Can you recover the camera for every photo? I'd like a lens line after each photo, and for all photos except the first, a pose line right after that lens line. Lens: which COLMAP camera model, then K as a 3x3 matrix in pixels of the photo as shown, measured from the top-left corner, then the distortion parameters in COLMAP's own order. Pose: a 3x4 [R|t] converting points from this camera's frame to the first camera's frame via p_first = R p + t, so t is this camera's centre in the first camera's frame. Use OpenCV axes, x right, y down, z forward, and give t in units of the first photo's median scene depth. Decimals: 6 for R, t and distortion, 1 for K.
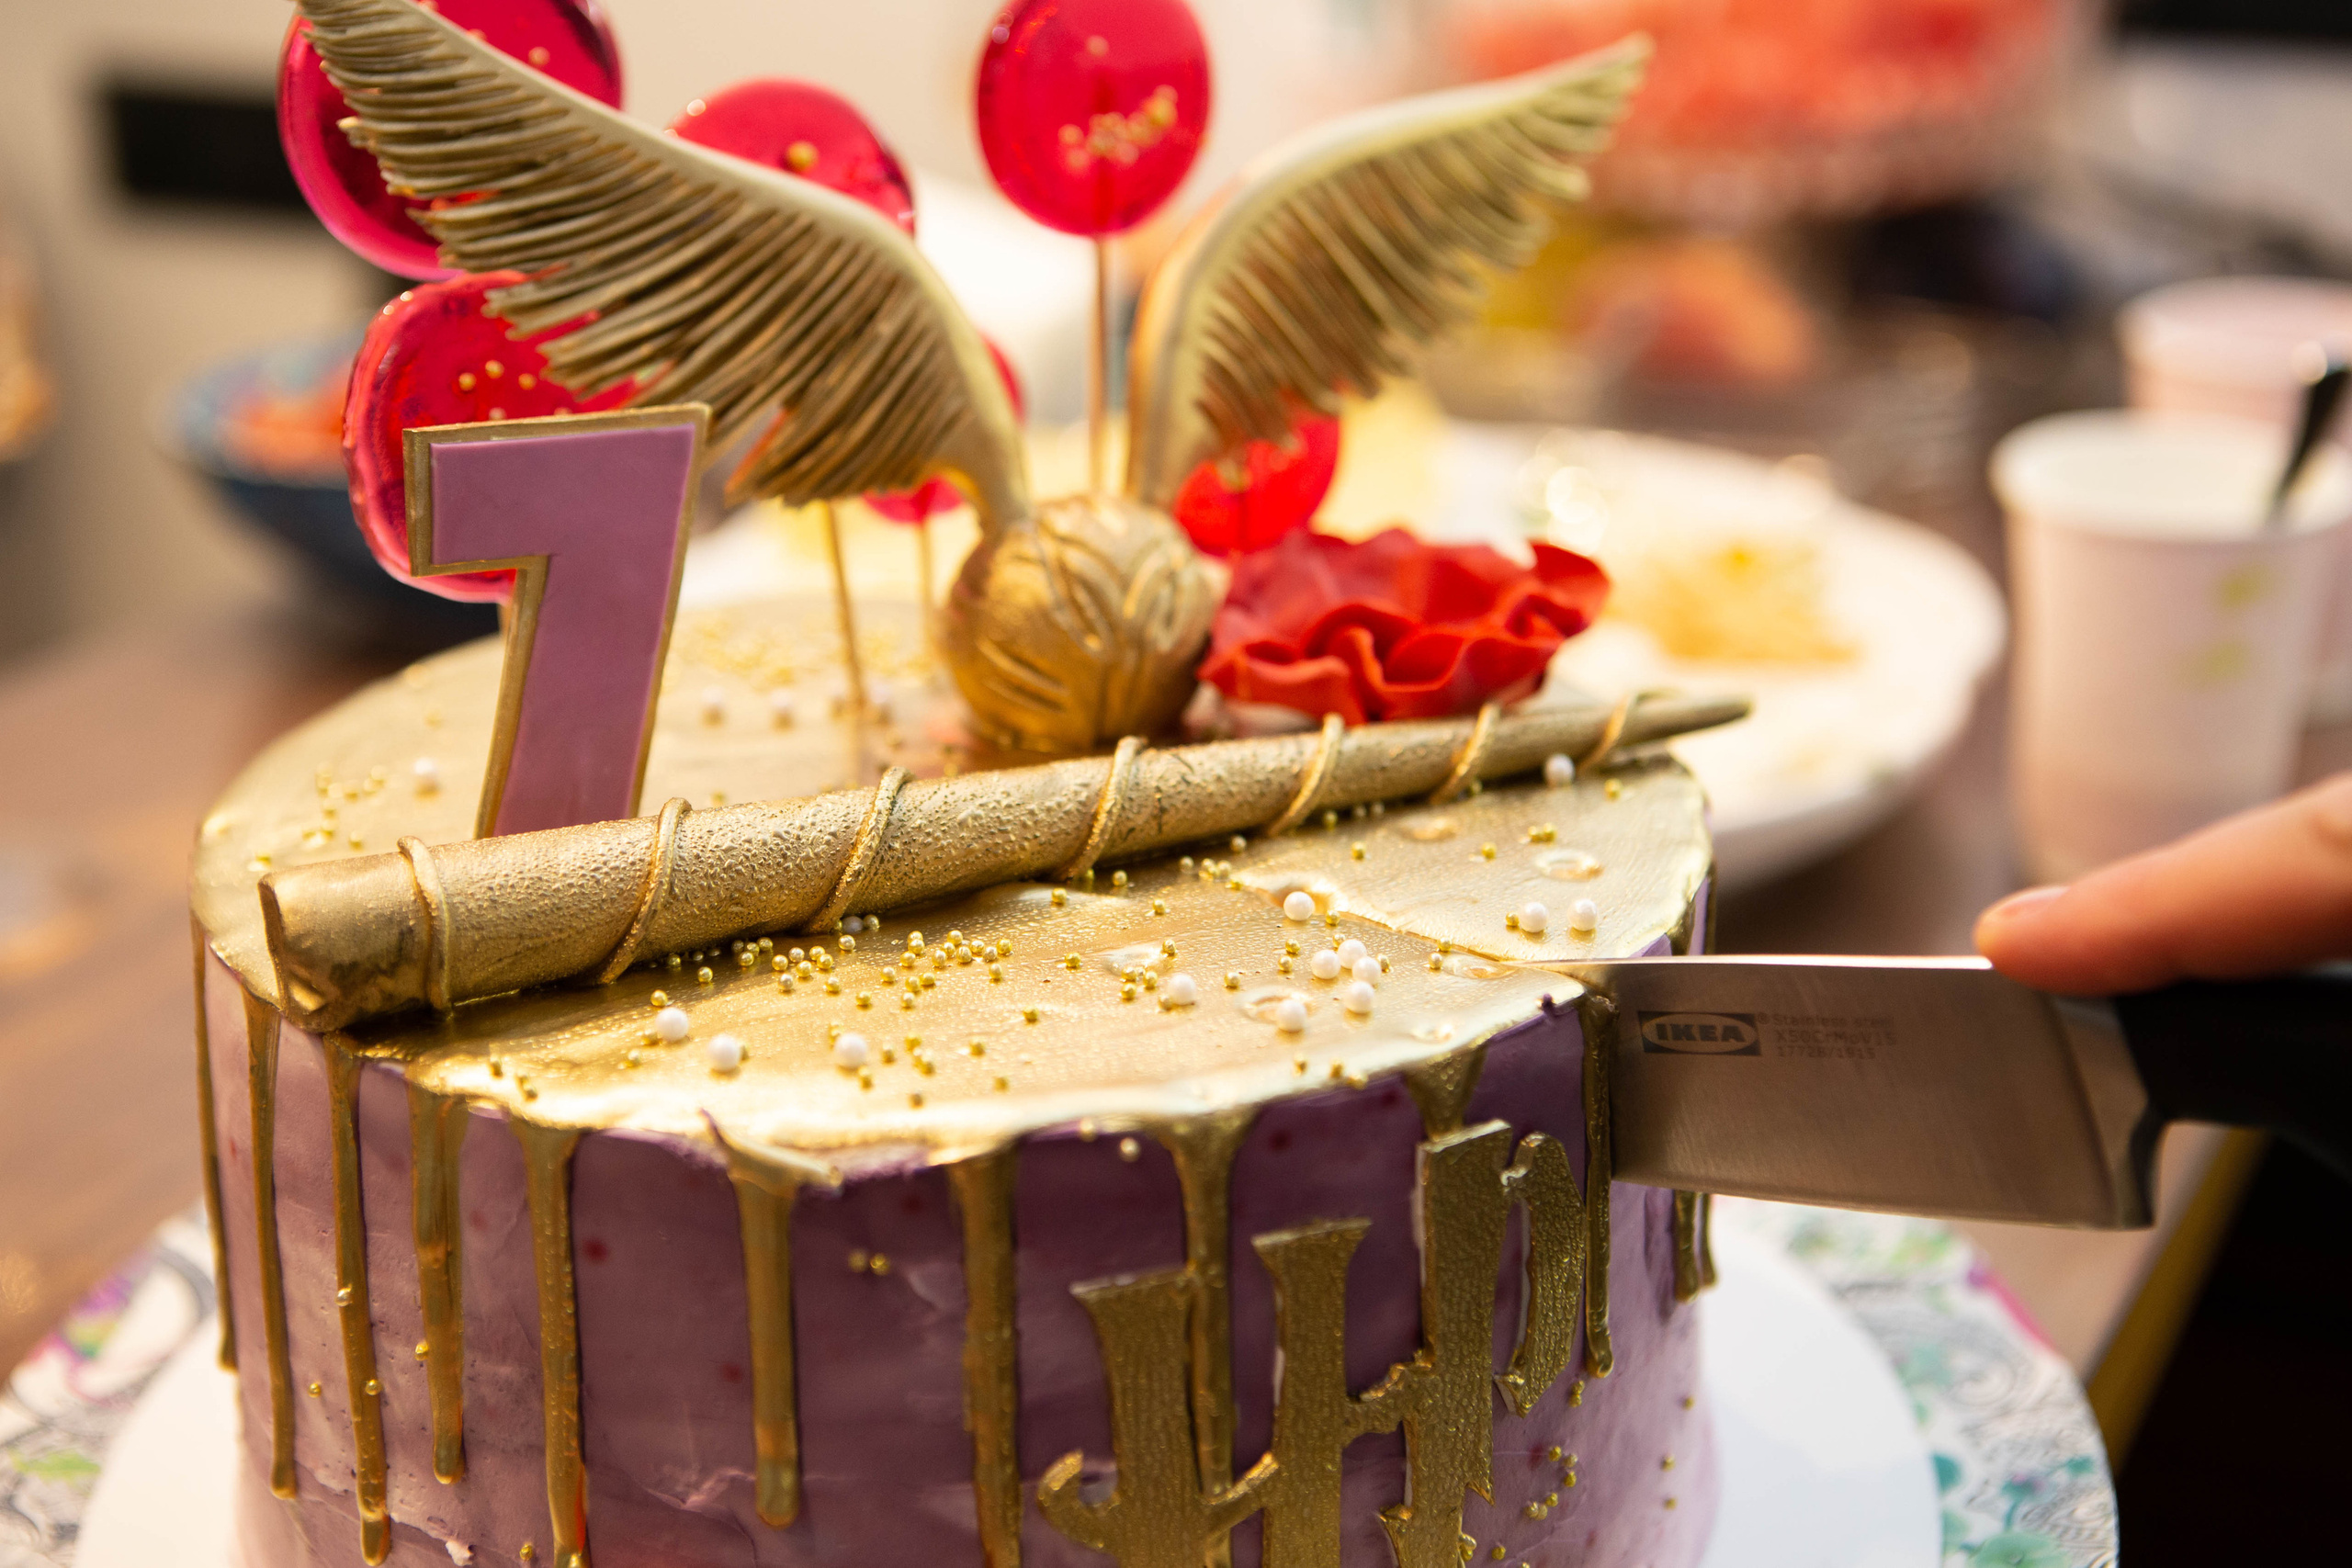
lens RADIAL K [[3238.4, 0, 1146.0], [0, 3238.4, 788.0], [0, 0, 1]] dist [-0.009915, 0.000000]
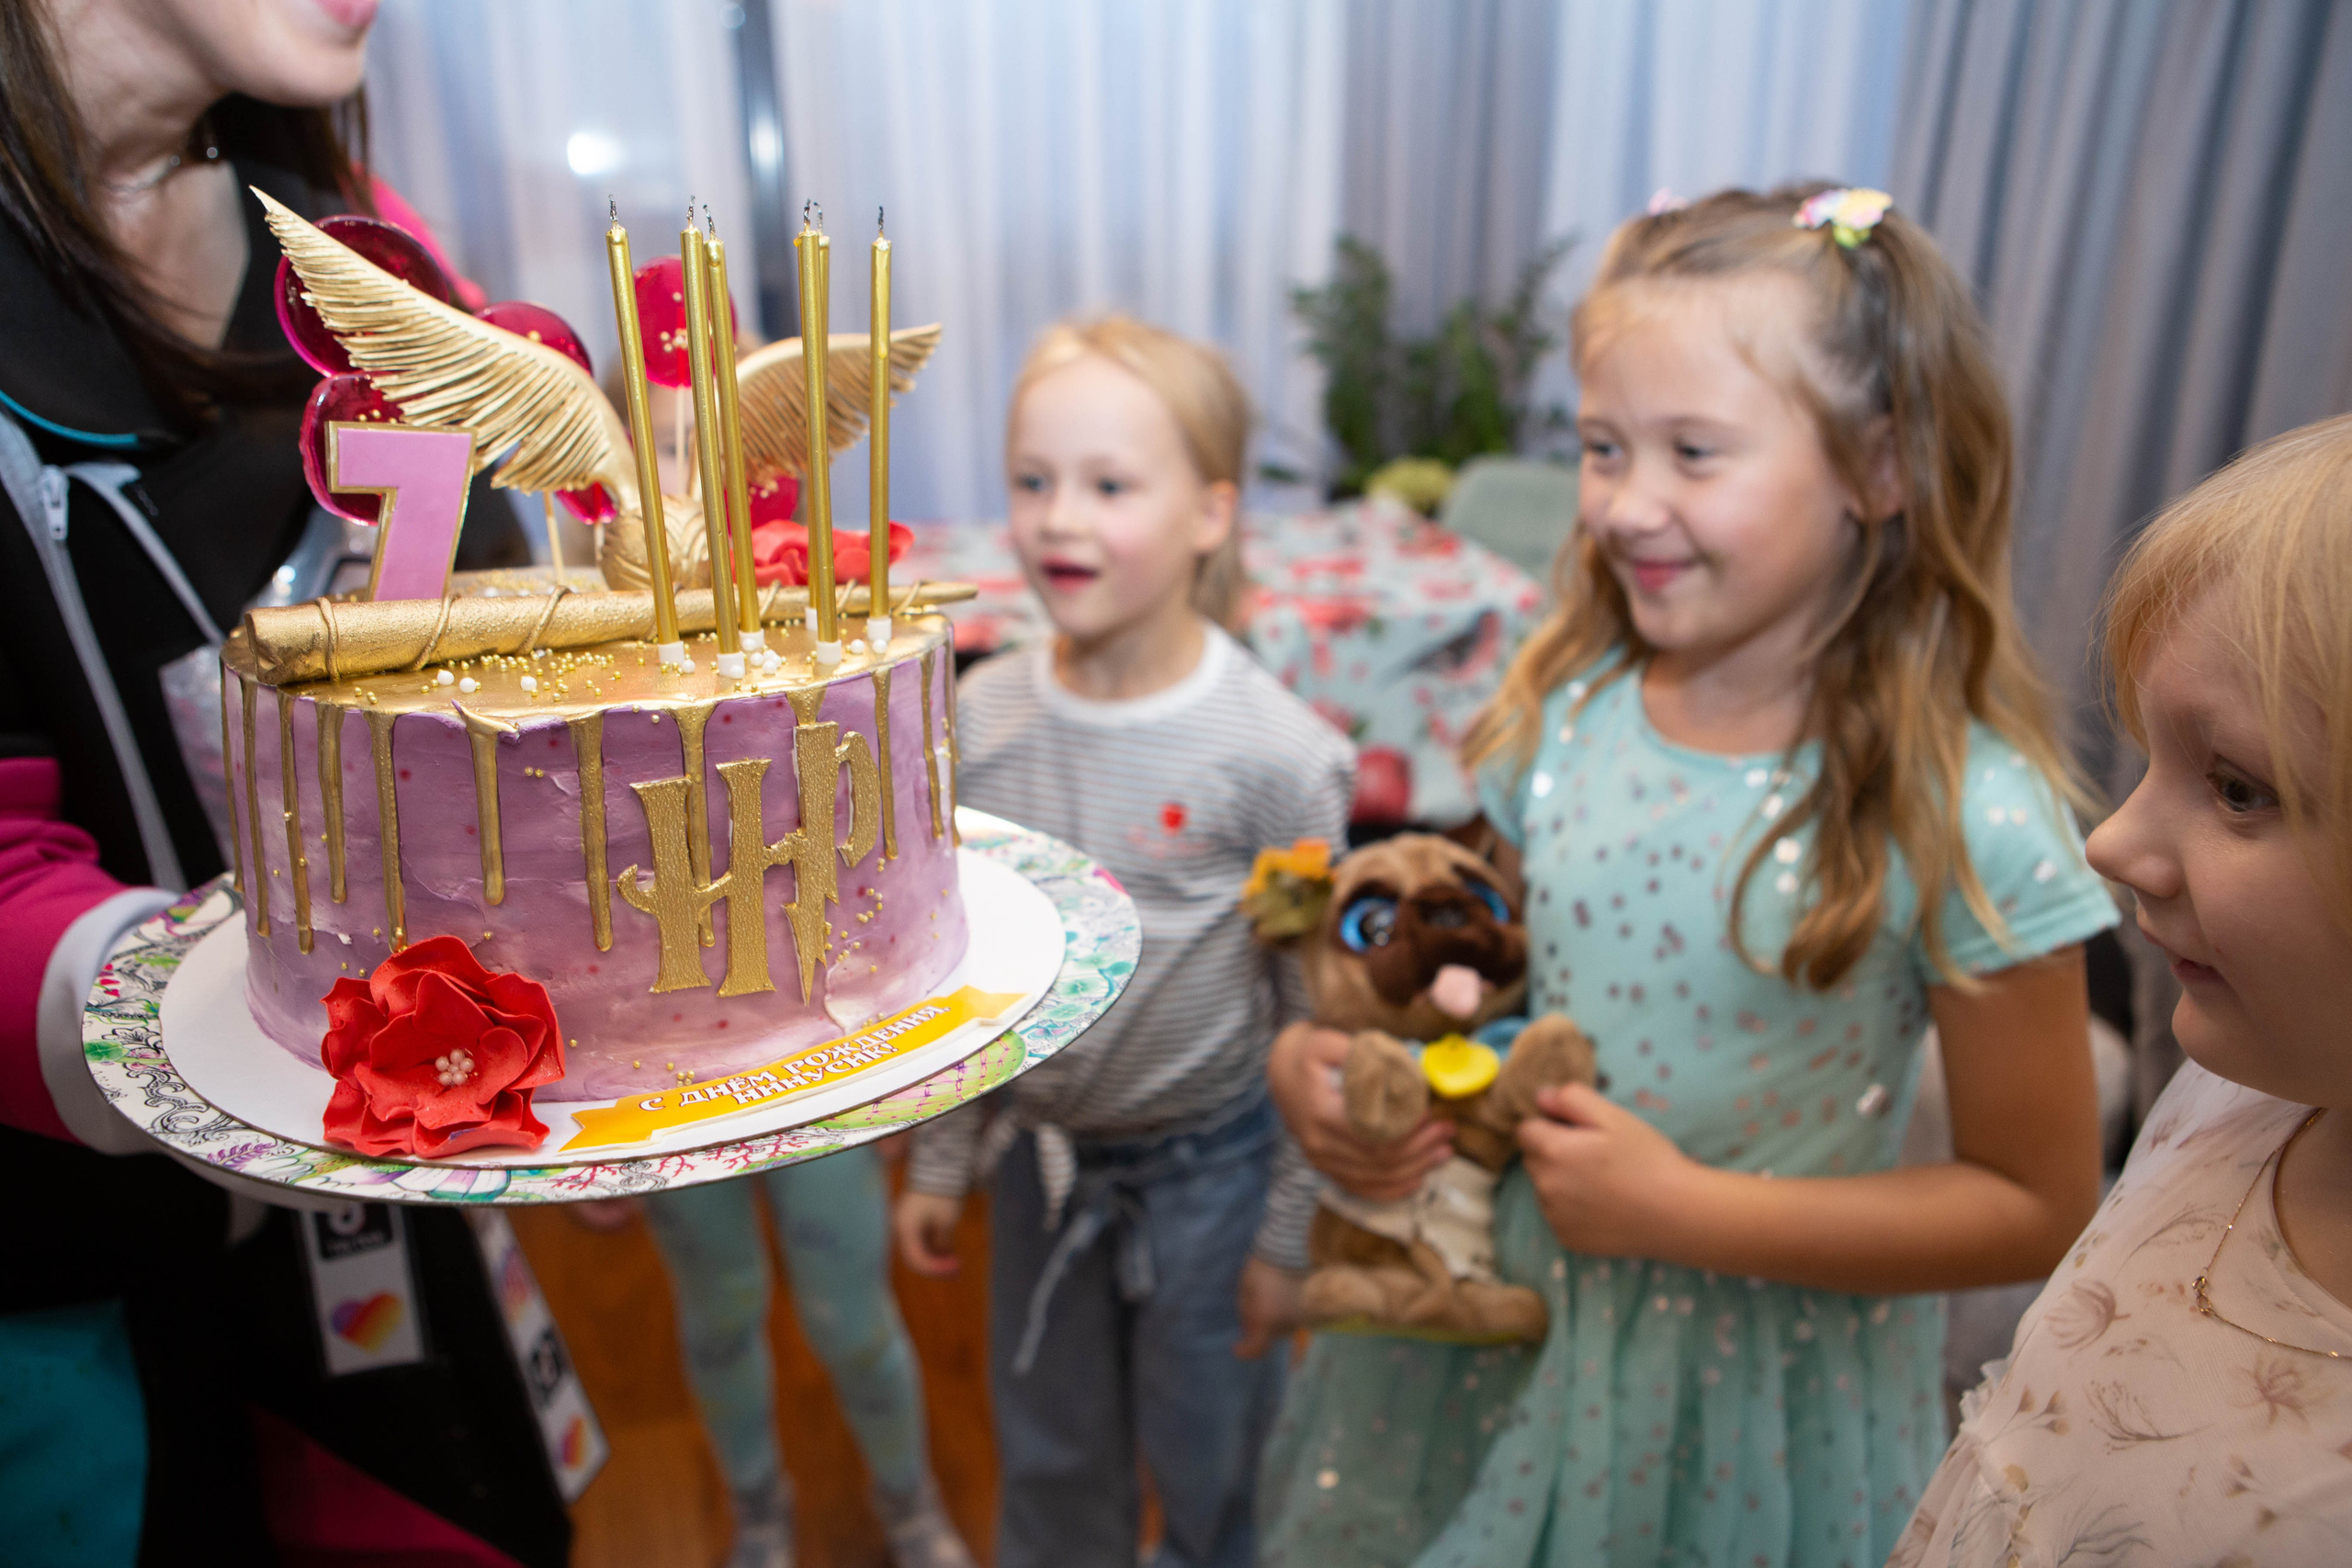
lens RADIAL K [[1644.6, 0, 1156.8], [0, 1644.6, 798.8], [0, 0, 1]] dist [-0.091489, 0.052639]
pose [[0.980781, -0.012942, 0.194680, 0.096524], [0.024727, 0.997997, -0.058226, 0.203873], [-0.193536, 0.061920, 0.979137, -0.128824]]
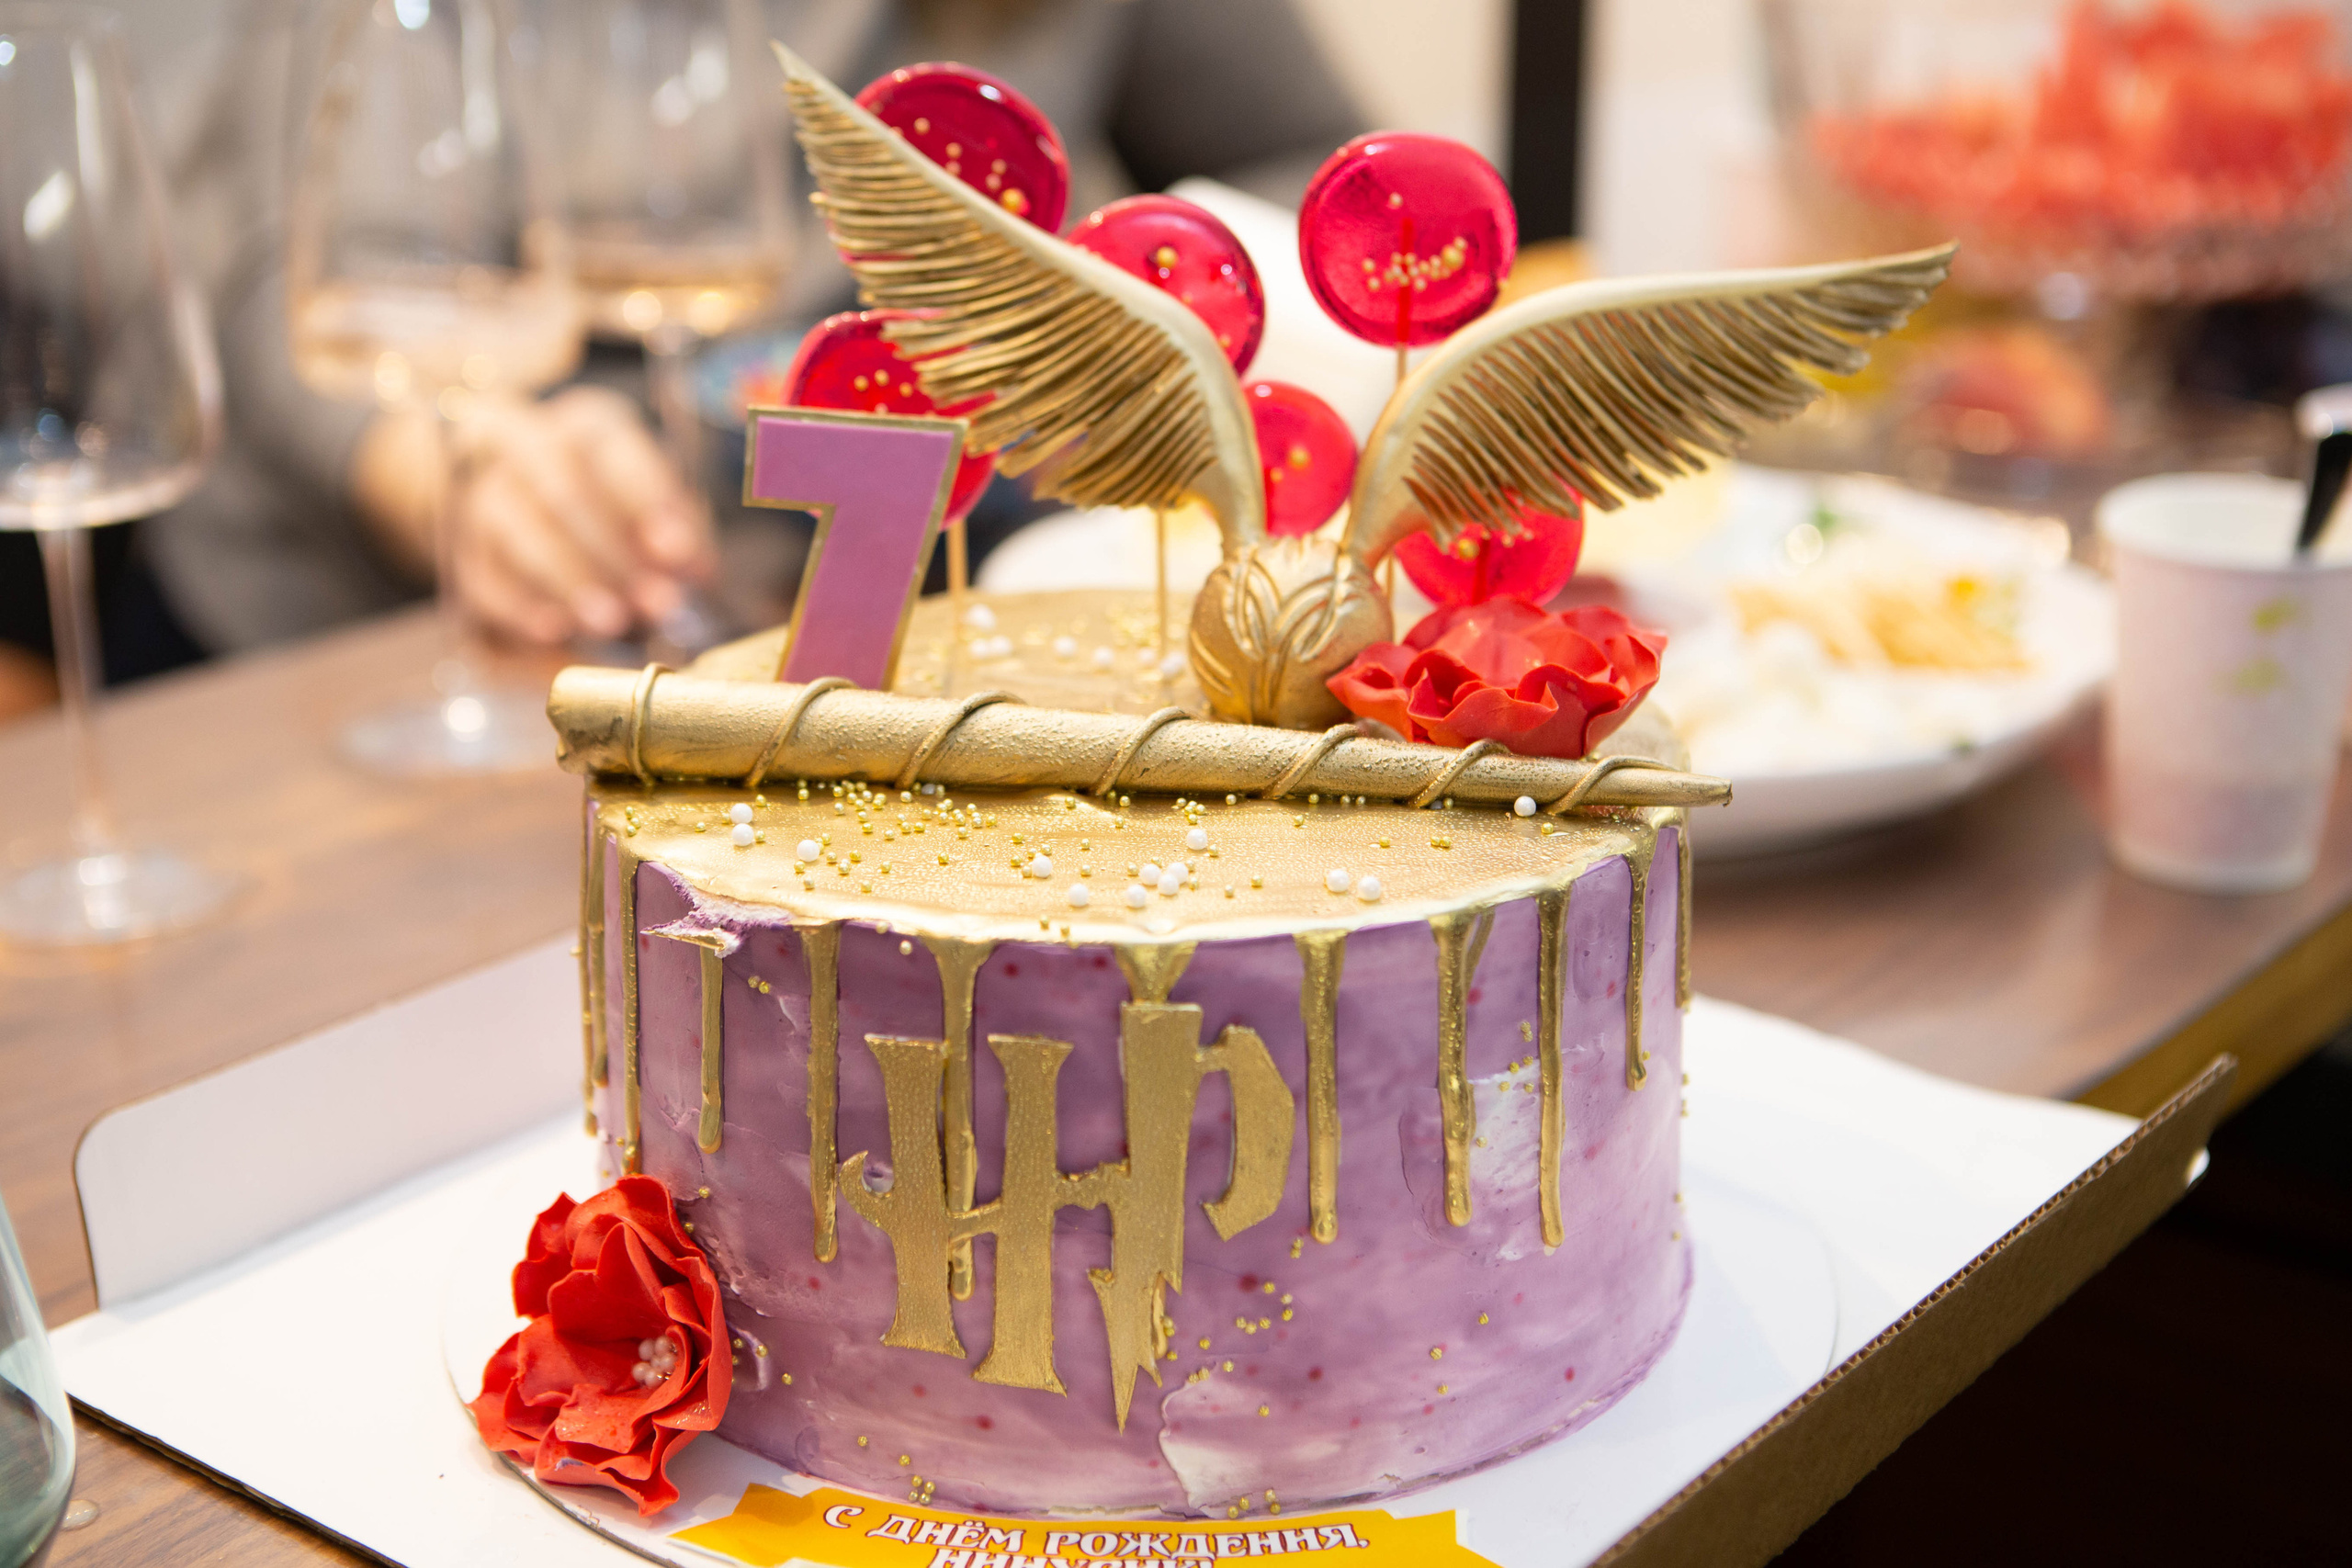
lens RADIAL K [[3450.8, 0, 1123.4], [0, 3450.8, 763.3], [0, 0, 1]] dist [0.044483, 0.000000]
pose [[0.819128, 0.193716, -0.539911, 0.764895], [-0.209834, 0.977205, 0.032263, -0.034322], [0.533853, 0.086864, 0.841104, -0.224102]]
